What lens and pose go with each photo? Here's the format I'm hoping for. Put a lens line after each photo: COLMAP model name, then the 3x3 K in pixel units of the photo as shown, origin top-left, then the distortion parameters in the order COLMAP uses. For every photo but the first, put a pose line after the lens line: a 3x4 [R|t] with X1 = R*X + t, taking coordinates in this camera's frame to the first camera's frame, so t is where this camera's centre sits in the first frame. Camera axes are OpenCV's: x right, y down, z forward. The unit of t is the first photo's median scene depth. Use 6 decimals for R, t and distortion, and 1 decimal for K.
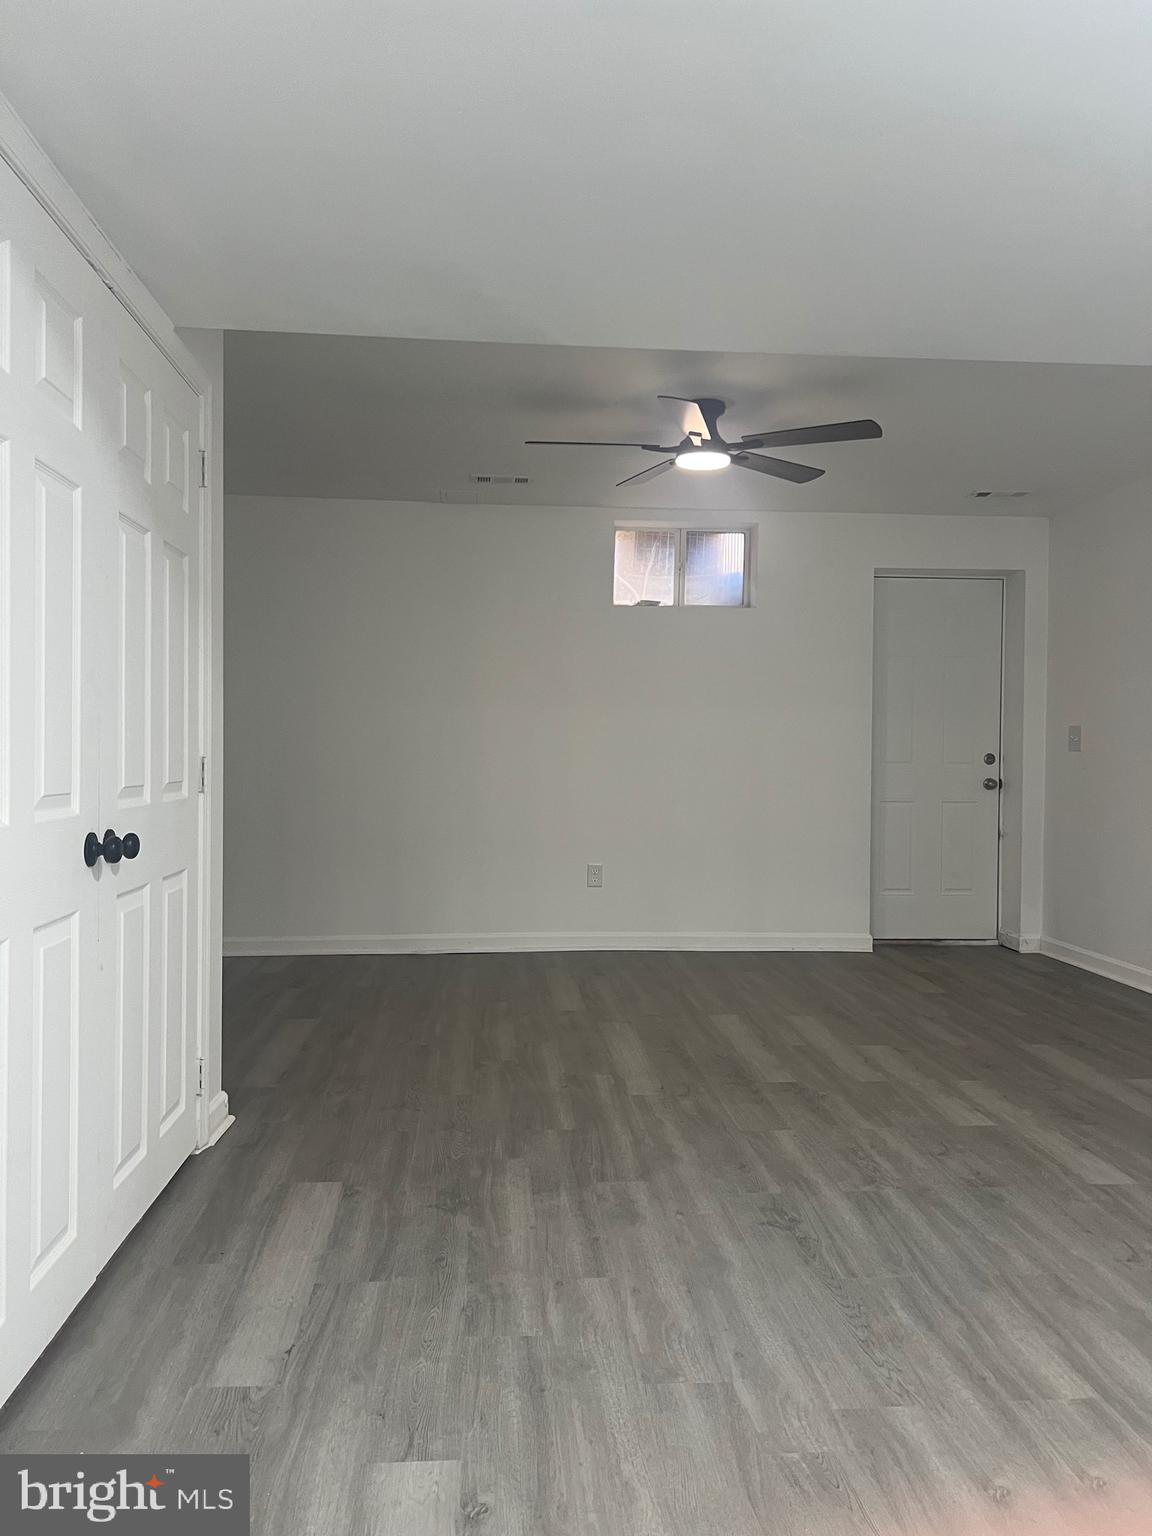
lens RADIAL K [[1155.9, 0, 583.2], [0, 1155.9, 771.9], [0, 0, 1]] dist [0.039040, -0.033705]
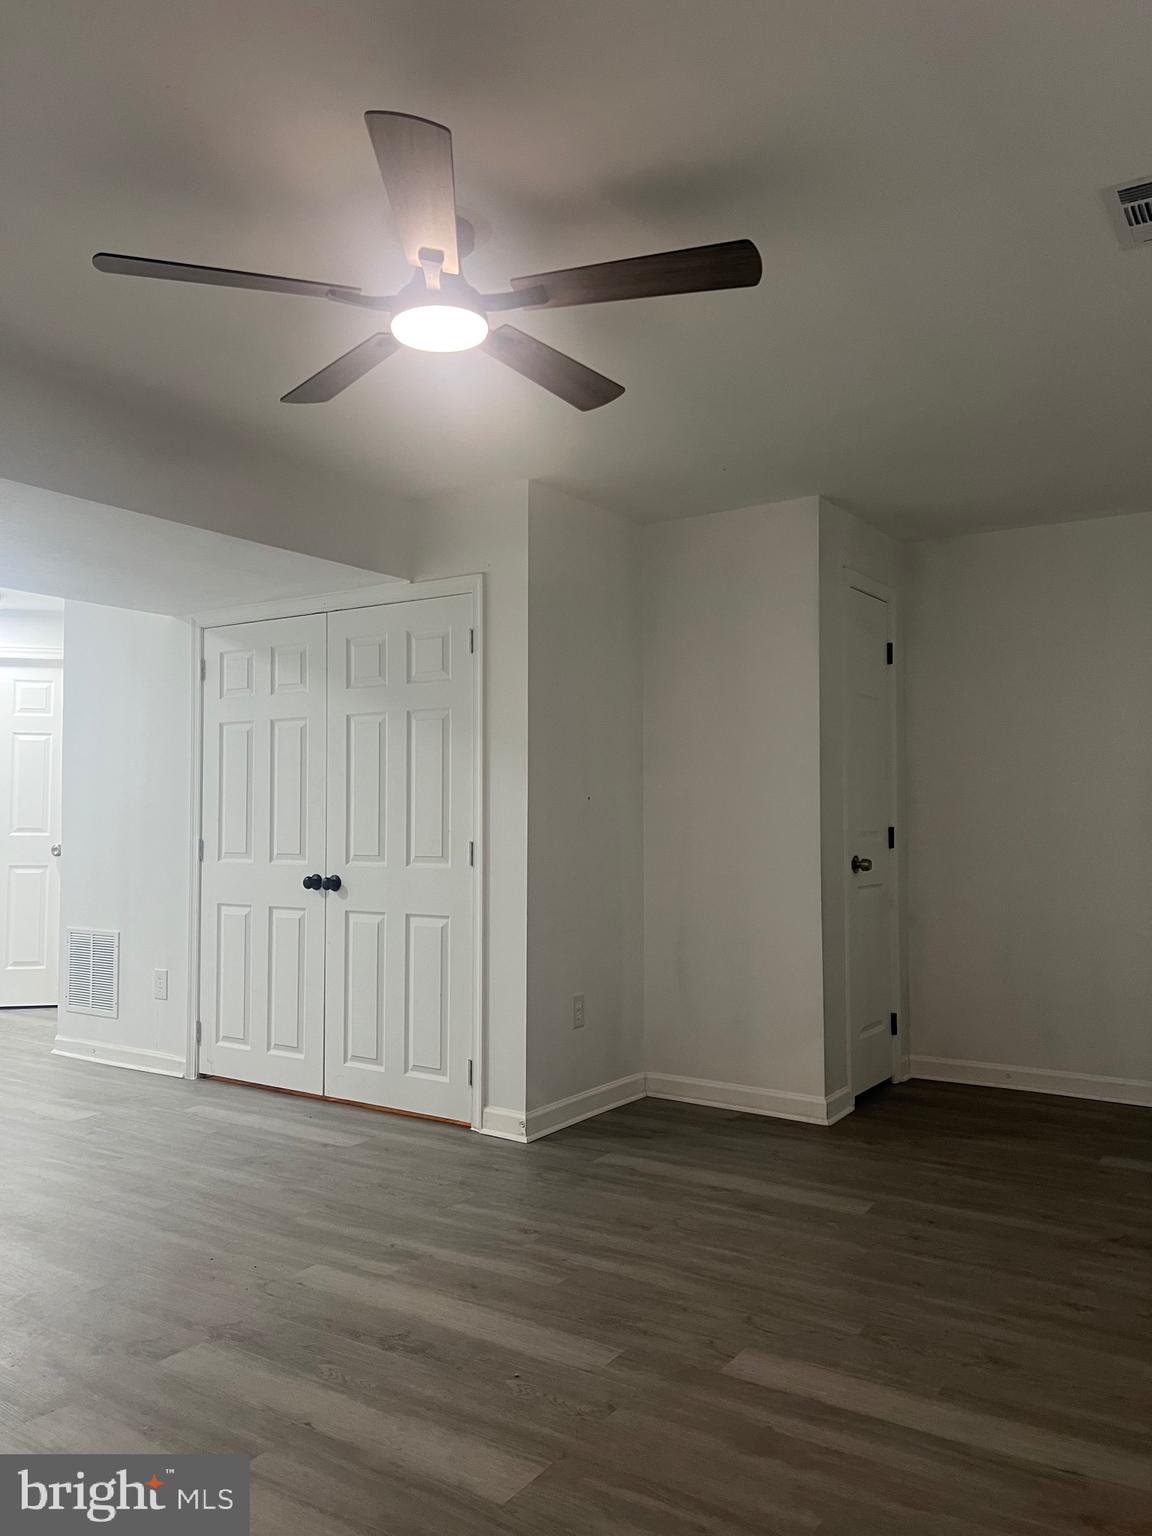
lens RADIAL K [[1155.9, 0, 568.1], [0, 1155.9, 764.0], [0, 0, 1]] dist [0.039040, -0.033705]
pose [[-0.625523, -0.047687, -0.778747, 0.749333], [-0.024258, 0.998837, -0.041680, -0.055166], [0.779828, -0.007181, -0.625952, 2.122909]]
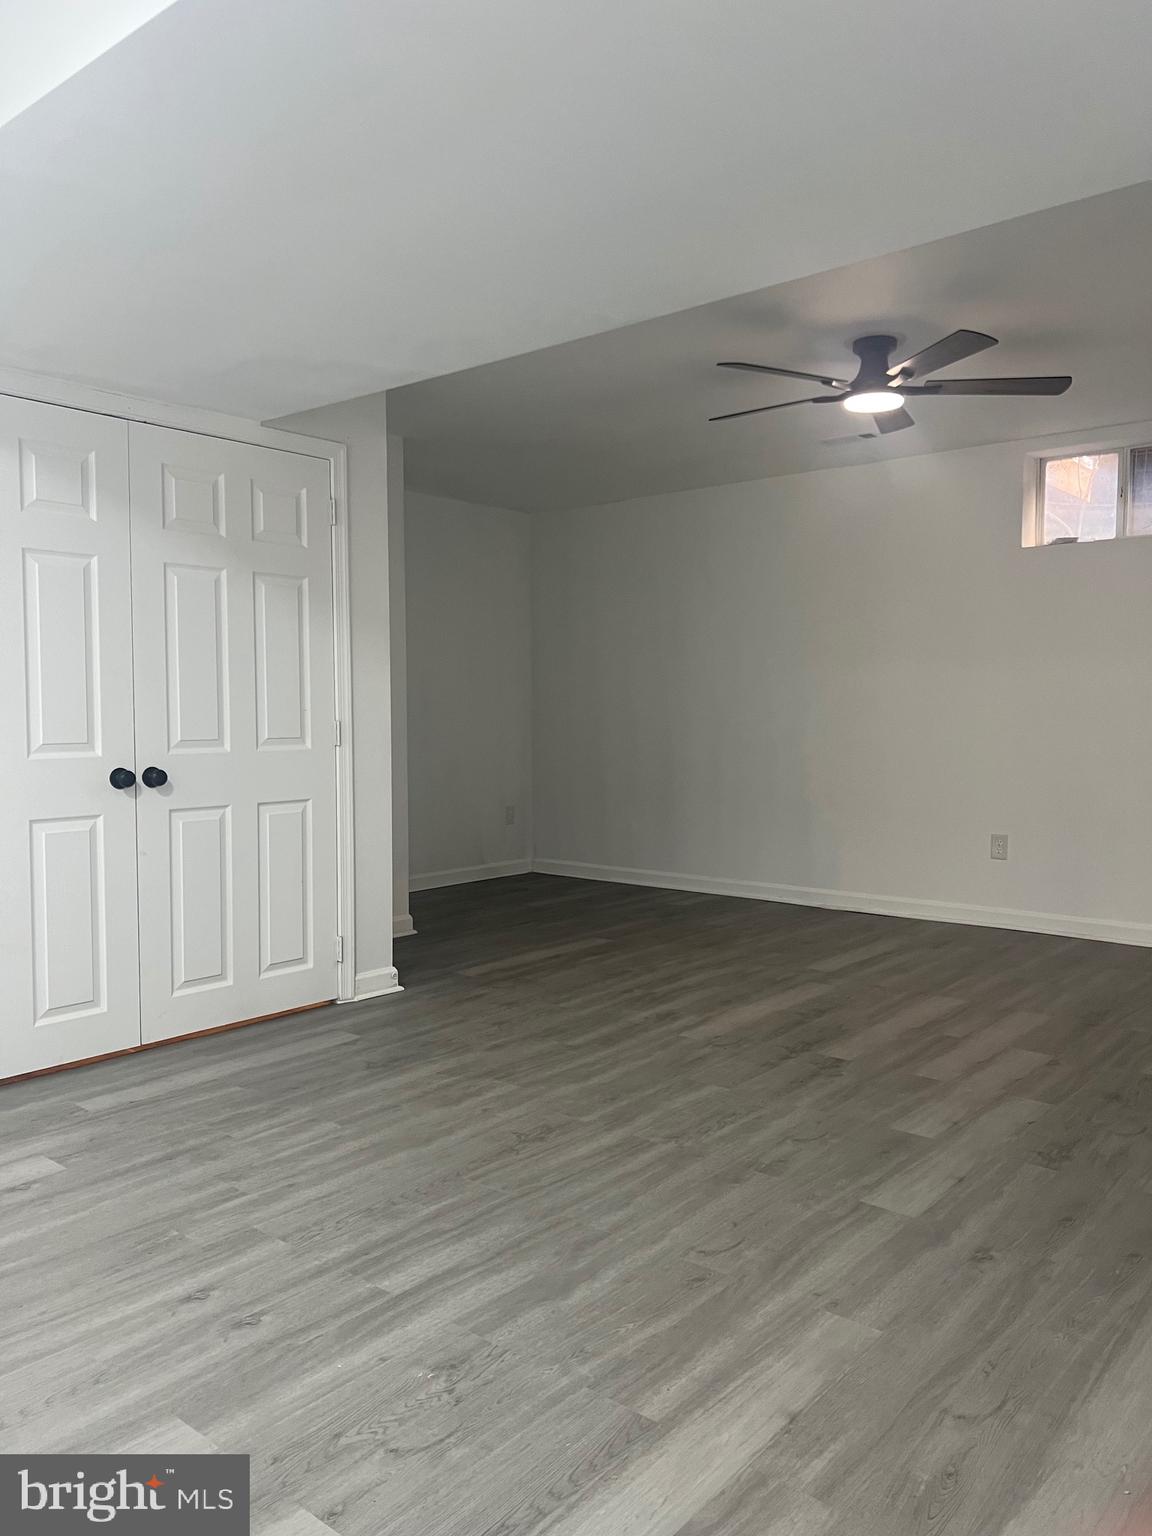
lens RADIAL K [[1155.9, 0, 591.0], [0, 1155.9, 770.0], [0, 0, 1]] dist [0.039040, -0.033705]
pose [[0.708526, 0.025732, -0.705216, 0.934998], [-0.003230, 0.999443, 0.033223, -0.000021], [0.705678, -0.021261, 0.708214, 0.250441]]
